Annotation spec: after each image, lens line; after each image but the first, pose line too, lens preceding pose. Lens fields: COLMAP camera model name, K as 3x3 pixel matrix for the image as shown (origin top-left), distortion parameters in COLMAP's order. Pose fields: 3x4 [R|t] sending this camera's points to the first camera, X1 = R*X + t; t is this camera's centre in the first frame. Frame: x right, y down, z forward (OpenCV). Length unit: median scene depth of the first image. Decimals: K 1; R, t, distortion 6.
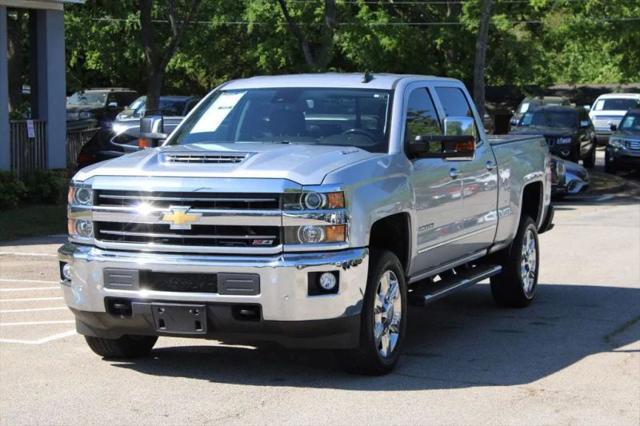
lens RADIAL K [[1532.4, 0, 320.0], [0, 1532.4, 213.0], [0, 0, 1]] dist [0.044671, 0.781445]
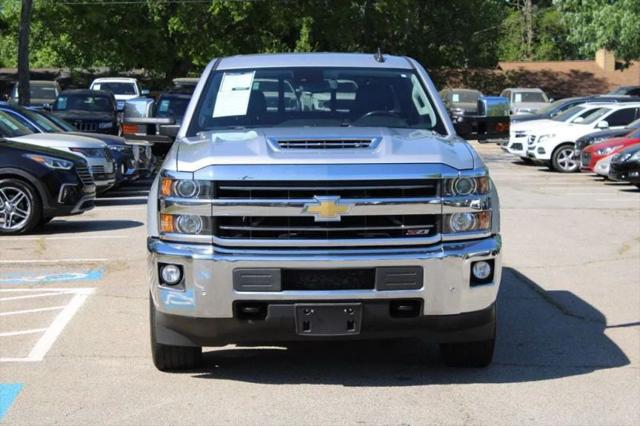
lens RADIAL K [[1532.4, 0, 320.0], [0, 1532.4, 213.0], [0, 0, 1]] dist [0.044671, 0.781445]
pose [[0.920353, -0.033738, 0.389630, -0.448654], [0.029874, 0.999426, 0.015973, -0.009150], [-0.389945, -0.003061, 0.920833, 0.162060]]
